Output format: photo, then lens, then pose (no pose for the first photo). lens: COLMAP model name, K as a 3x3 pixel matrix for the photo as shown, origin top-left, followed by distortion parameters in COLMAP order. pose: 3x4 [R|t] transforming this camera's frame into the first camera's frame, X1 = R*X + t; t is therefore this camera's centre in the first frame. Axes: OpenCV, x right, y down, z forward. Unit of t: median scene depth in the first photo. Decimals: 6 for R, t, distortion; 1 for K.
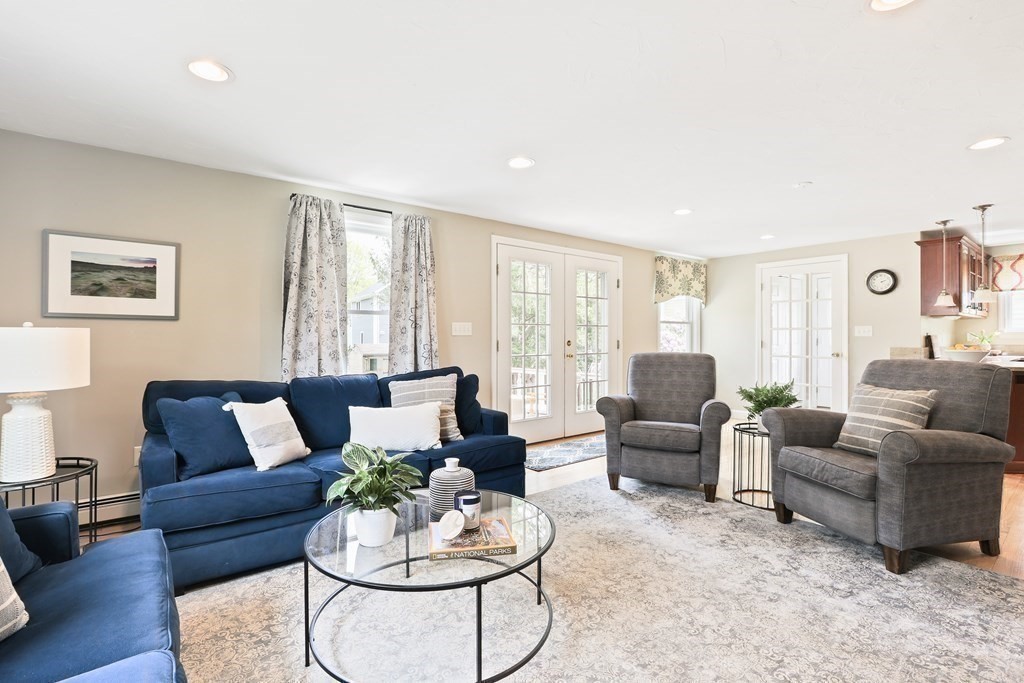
lens RADIAL K [[476.1, 0, 509.9], [0, 476.1, 336.1], [0, 0, 1]] dist [-0.015337, 0.001983]
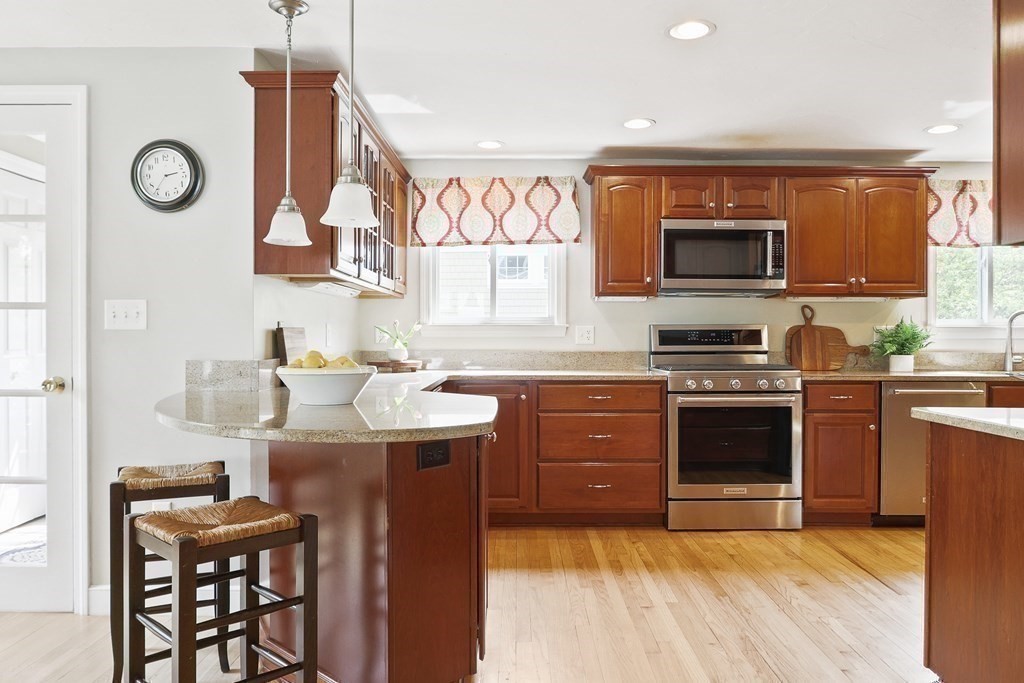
lens RADIAL K [[752.6, 0, 516.0], [0, 752.6, 345.4], [0, 0, 1]] dist [-0.021735, 0.008301]
pose [[0.625669, -0.006369, 0.780063, 0.520110], [-0.003774, 0.999930, 0.011191, 0.005030], [-0.780080, -0.009946, 0.625601, 0.450244]]
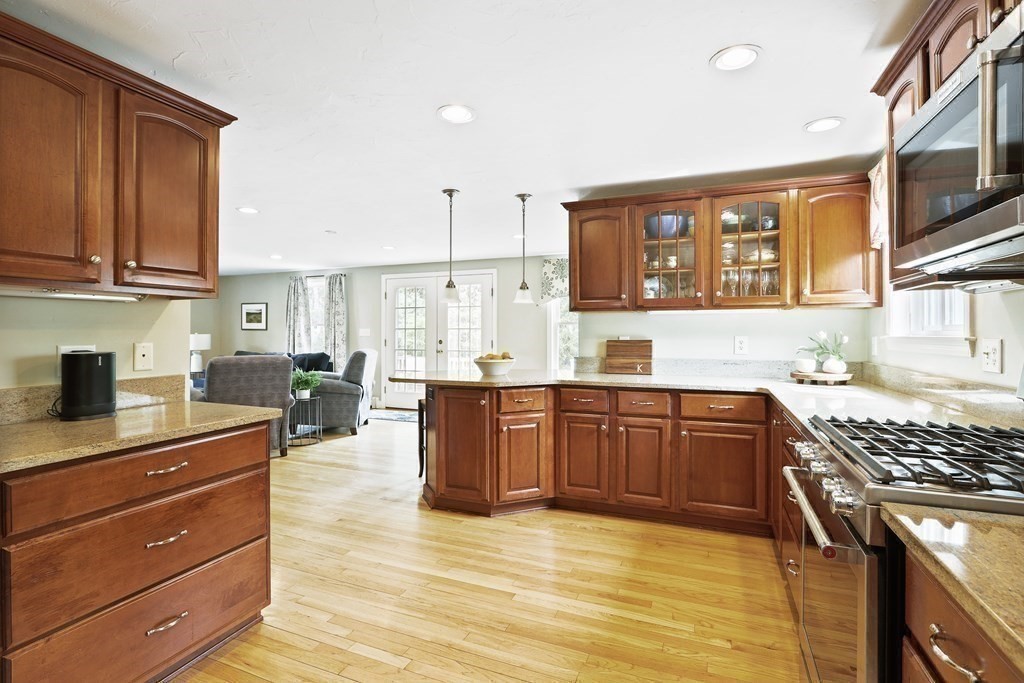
lens RADIAL K [[476.1, 0, 513.1], [0, 476.1, 334.0], [0, 0, 1]] dist [-0.015337, 0.001983]
pose [[0.482150, 0.003939, -0.876080, 1.430757], [-0.000209, 0.999990, 0.004381, -0.014350], [0.876089, -0.001929, 0.482146, 0.537636]]
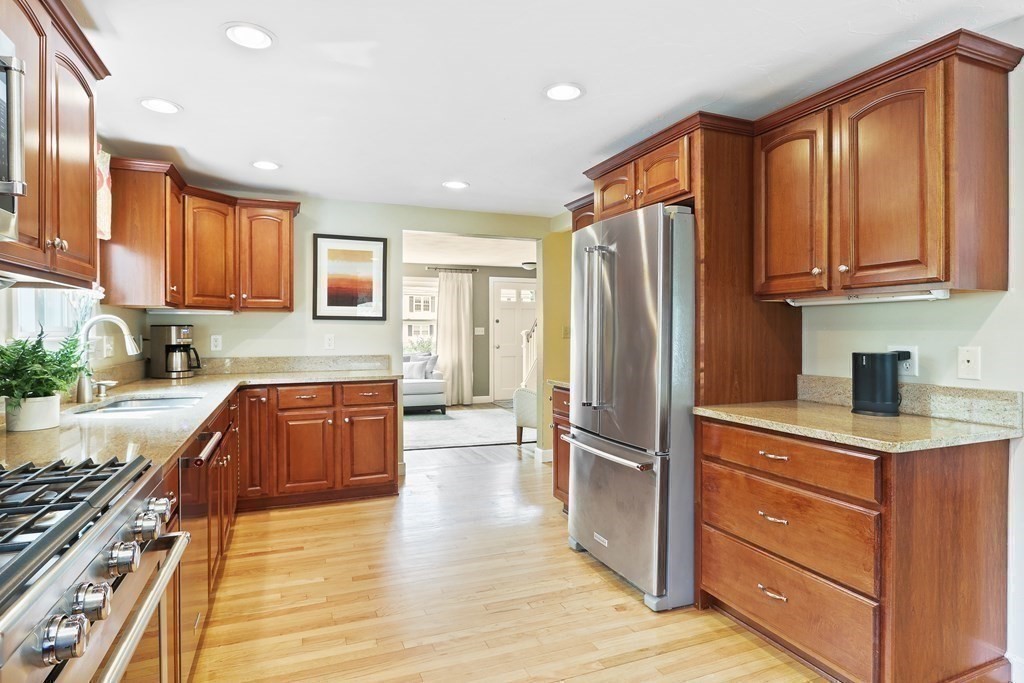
lens RADIAL K [[559.6, 0, 513.8], [0, 559.6, 336.8], [0, 0, 1]] dist [-0.016475, 0.000728]
pose [[-0.957901, -0.001906, 0.287094, 1.137850], [0.001120, 0.999946, 0.010375, -0.015831], [-0.287098, 0.010260, -0.957846, 0.905875]]
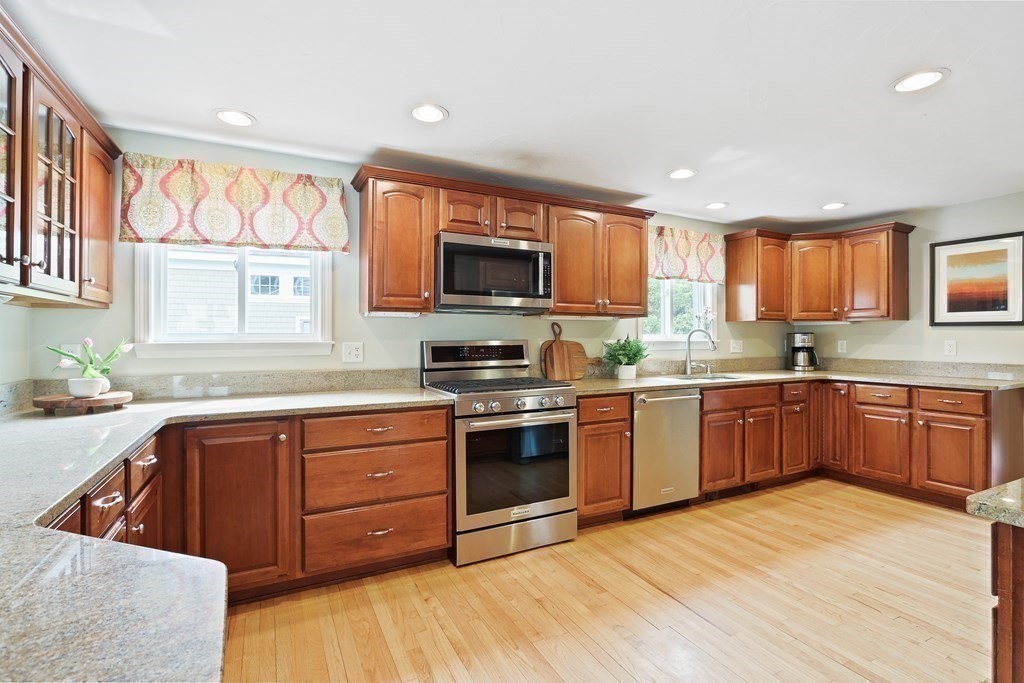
lens RADIAL K [[476.1, 0, 505.7], [0, 476.1, 336.3], [0, 0, 1]] dist [-0.015337, 0.001983]
pose [[0.208908, 0.001825, 0.977934, 0.805205], [-0.001052, 0.999998, -0.001642, -0.015729], [-0.977935, -0.000686, 0.208909, 0.683511]]
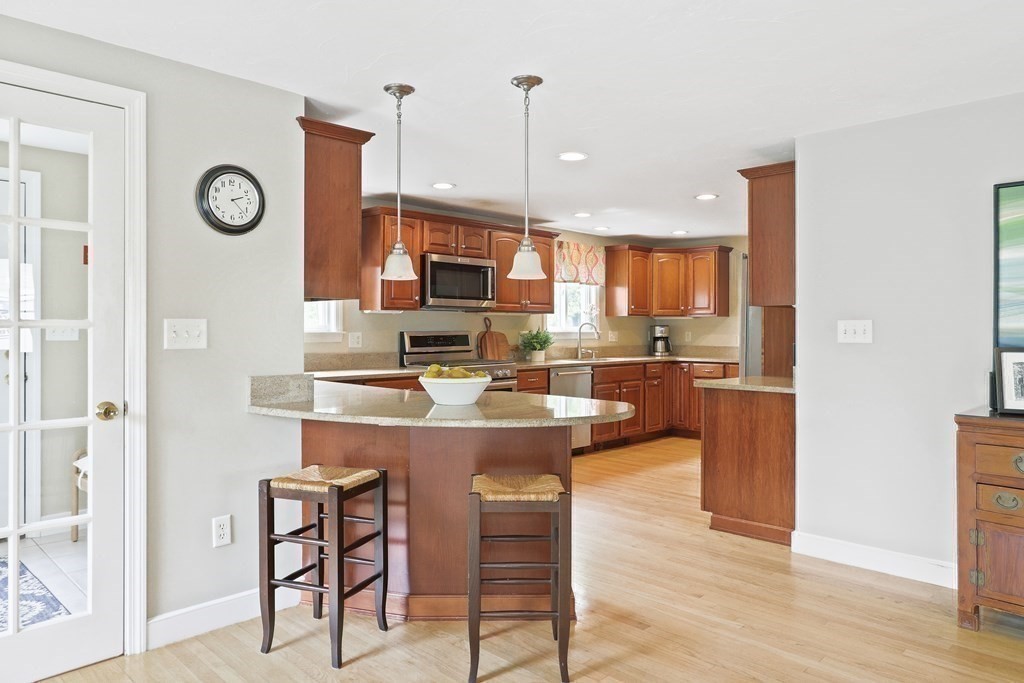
lens RADIAL K [[691.5, 0, 515.9], [0, 691.5, 334.4], [0, 0, 1]] dist [-0.000904, 0.001660]
pose [[-0.122525, -0.008087, 0.992433, 0.229623], [-0.002412, 0.999966, 0.007851, -0.015458], [-0.992463, -0.001431, -0.122540, 0.858203]]
